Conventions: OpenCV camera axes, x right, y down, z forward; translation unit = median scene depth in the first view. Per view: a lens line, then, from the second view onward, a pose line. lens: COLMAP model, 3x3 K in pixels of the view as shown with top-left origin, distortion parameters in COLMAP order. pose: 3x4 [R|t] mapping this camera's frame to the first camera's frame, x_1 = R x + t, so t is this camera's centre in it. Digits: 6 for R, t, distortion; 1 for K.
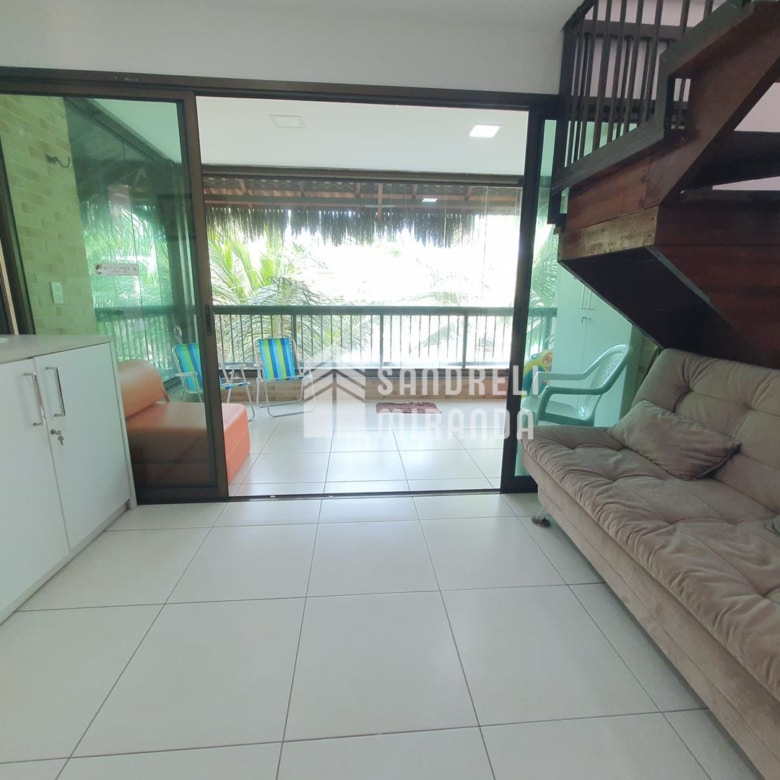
lens RADIAL K [[417.3, 0, 390.1], [0, 417.3, 392.5], [0, 0, 1]] dist [0.000556, -0.000246]
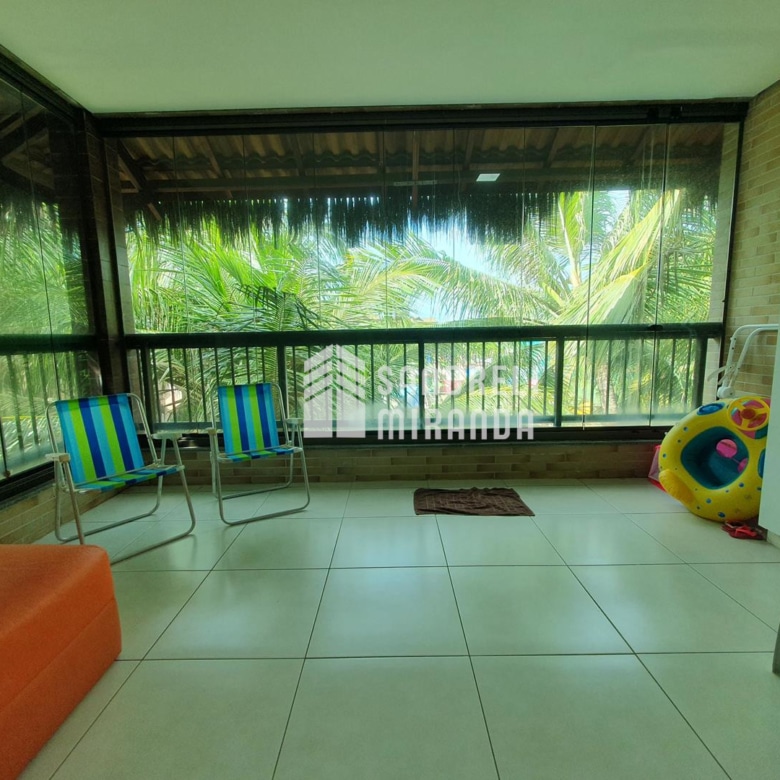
lens RADIAL K [[417.3, 0, 390.1], [0, 417.3, 392.5], [0, 0, 1]] dist [0.000556, -0.000246]
pose [[0.996020, -0.017177, -0.087460, -0.012941], [0.009432, 0.996057, -0.088210, -0.057183], [0.088631, 0.087034, 0.992255, 0.384127]]
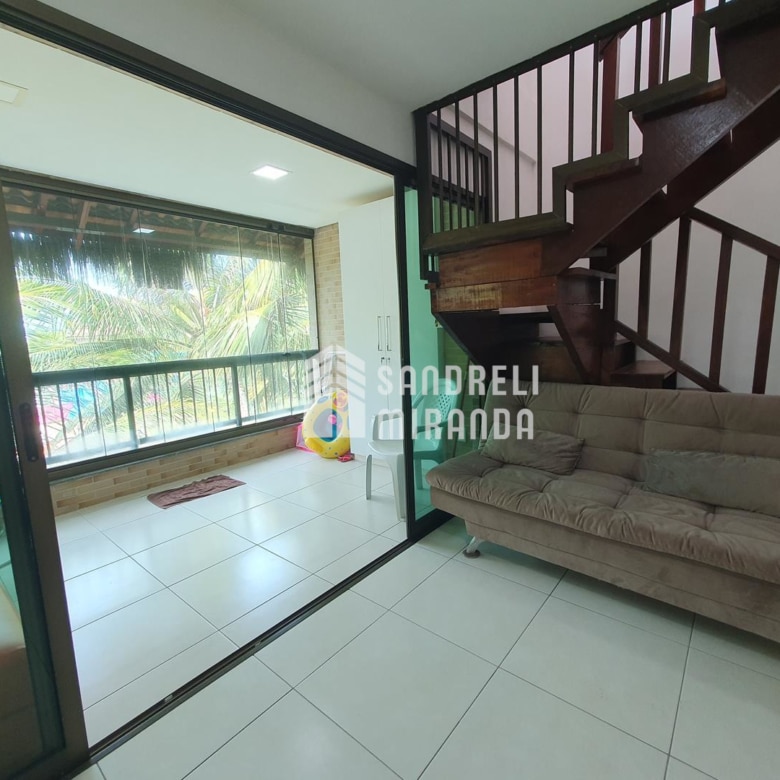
lens RADIAL K [[430.8, 0, 391.8], [0, 430.8, 387.4], [0, 0, 1]] dist [0.007124, 0.000750]
pose [[0.697467, -0.135253, 0.703737, -0.228801], [0.205149, 0.978612, -0.015239, -0.058889], [-0.686624, 0.154999, 0.710297, 0.138203]]
